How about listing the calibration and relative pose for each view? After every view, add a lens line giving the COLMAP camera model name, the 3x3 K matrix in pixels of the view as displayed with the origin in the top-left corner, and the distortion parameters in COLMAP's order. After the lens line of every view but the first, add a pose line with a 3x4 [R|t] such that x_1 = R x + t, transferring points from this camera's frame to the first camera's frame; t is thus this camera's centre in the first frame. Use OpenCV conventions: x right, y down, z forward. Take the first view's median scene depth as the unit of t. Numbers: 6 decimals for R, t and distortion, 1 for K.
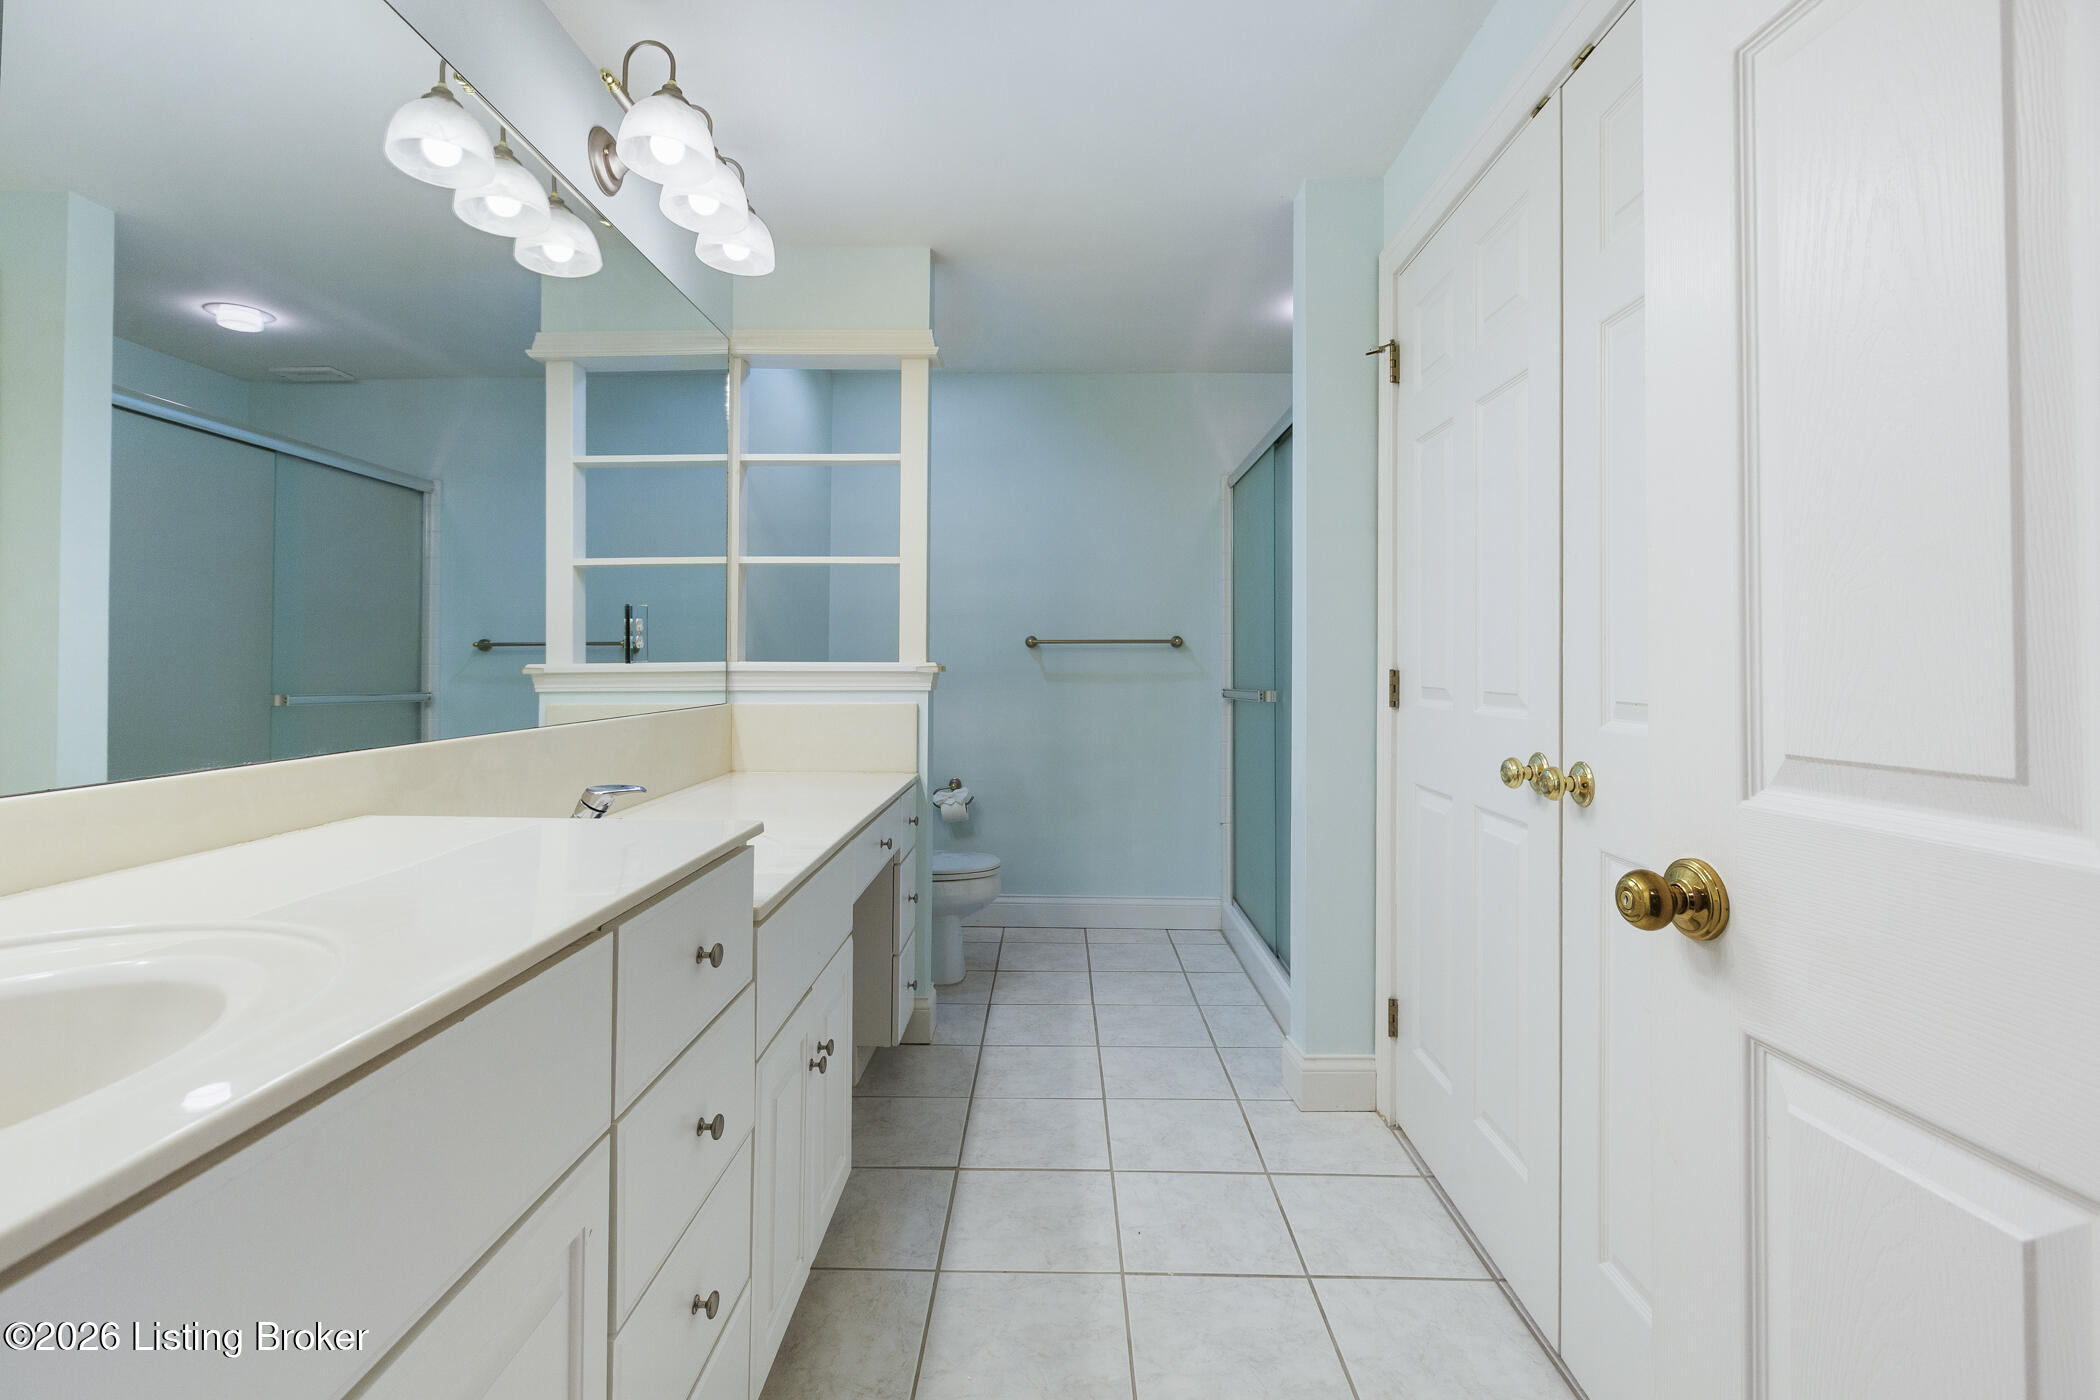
lens RADIAL K [[936.3, 0, 1029.1], [0, 936.3, 654.8], [0, 0, 1]] dist [-0.001637, -0.000052]
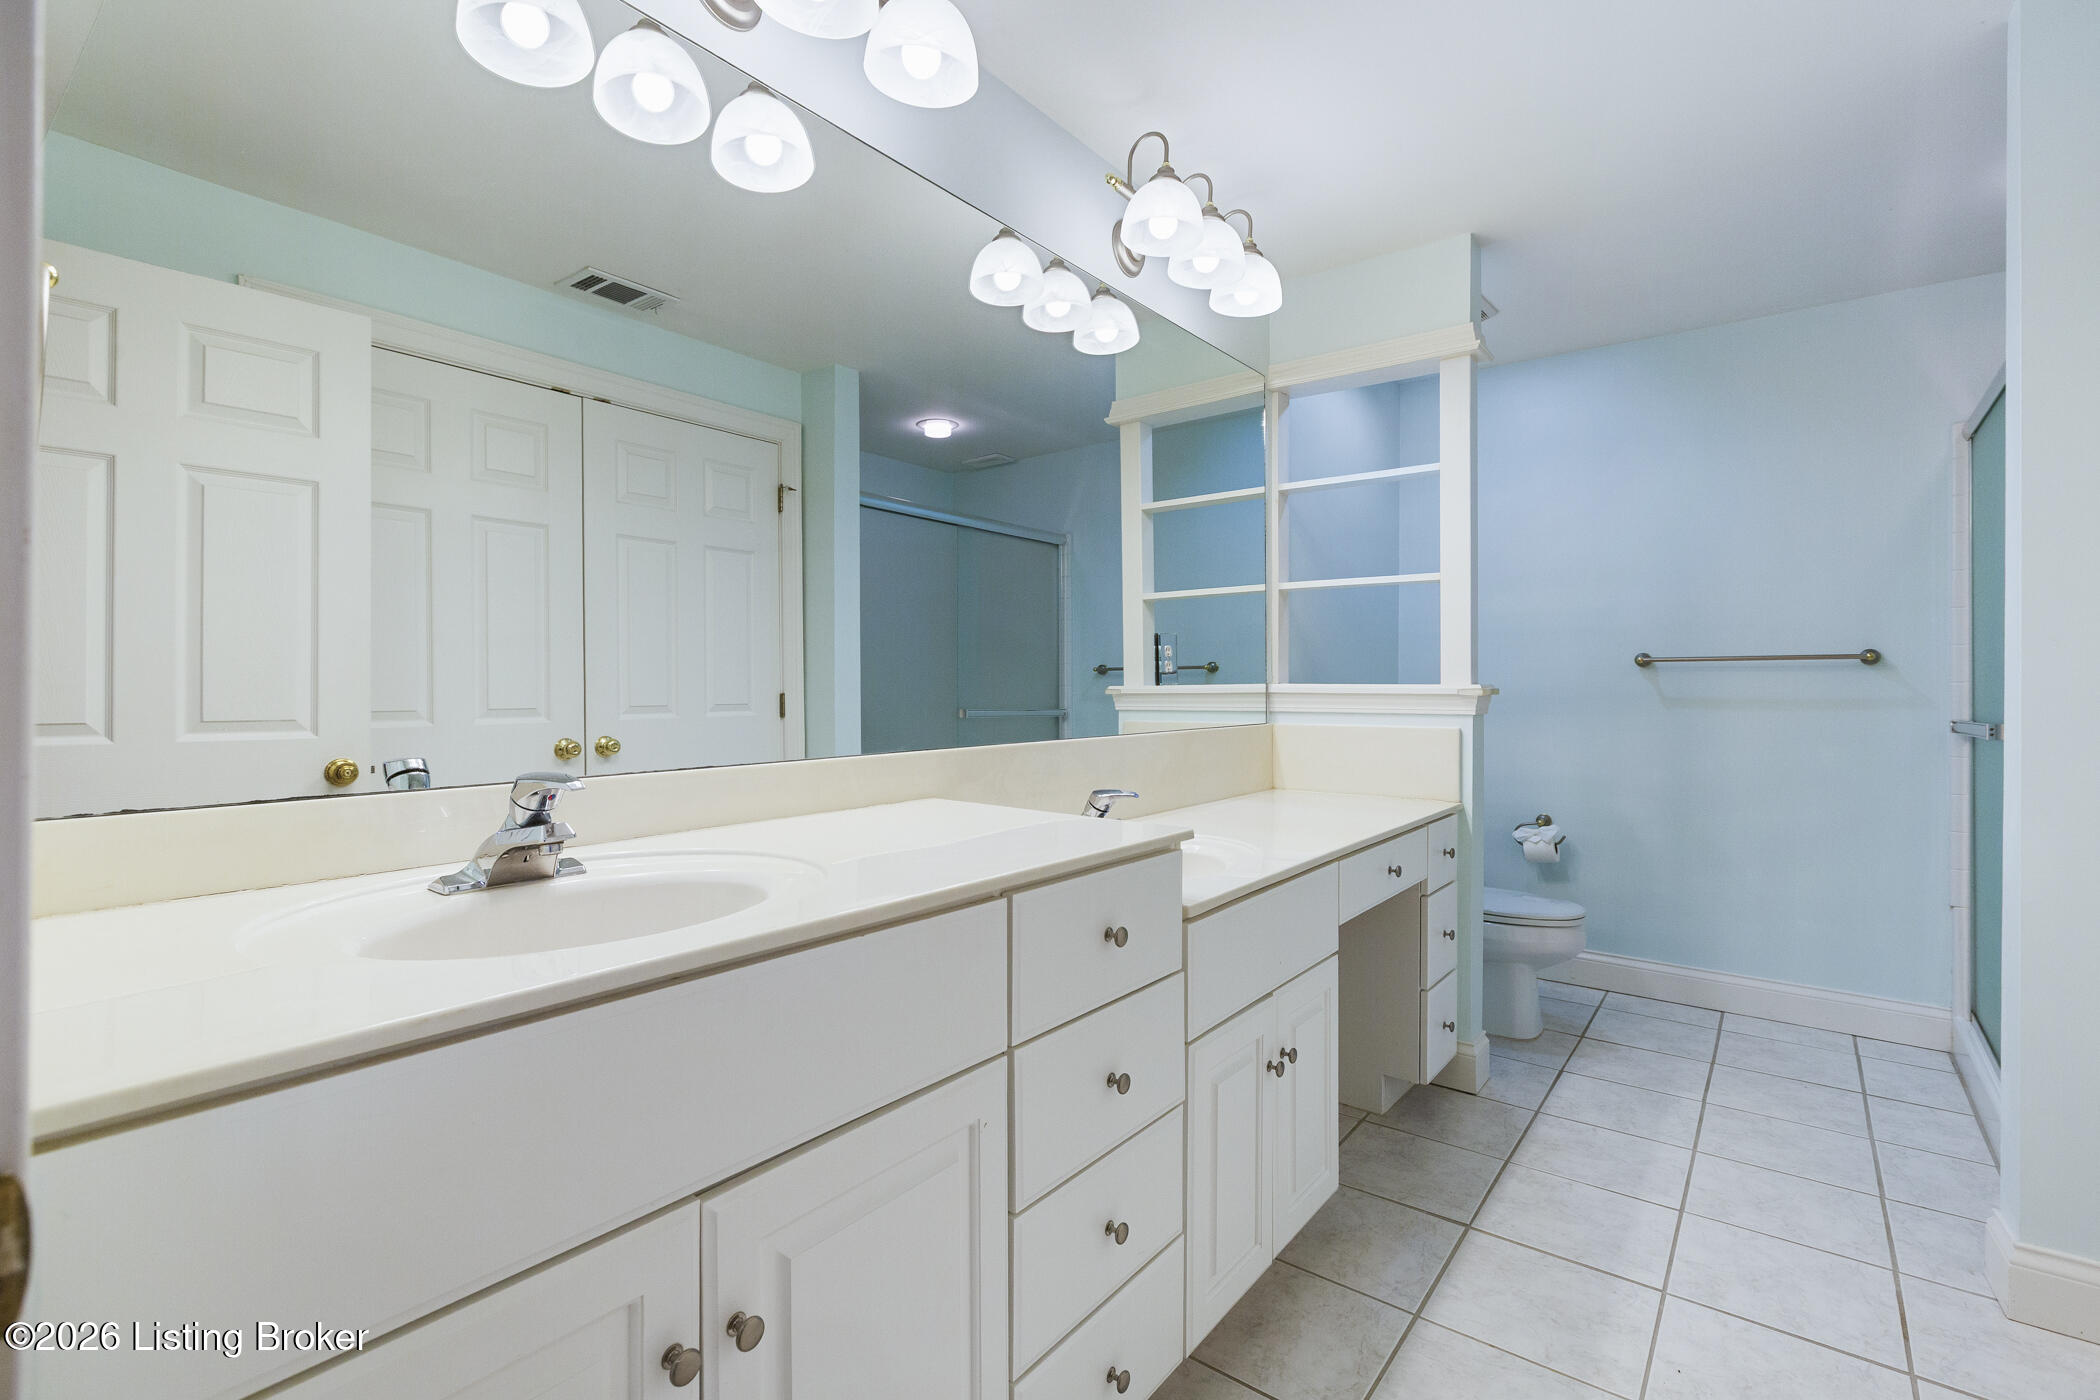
lens RADIAL K [[936.3, 0, 1043.3], [0, 936.3, 694.4], [0, 0, 1]] dist [-0.001637, -0.000052]
pose [[0.803614, 0.006317, -0.595117, 0.103273], [0.005153, 0.999832, 0.017572, -0.000544], [0.595129, -0.017187, 0.803447, 0.004434]]
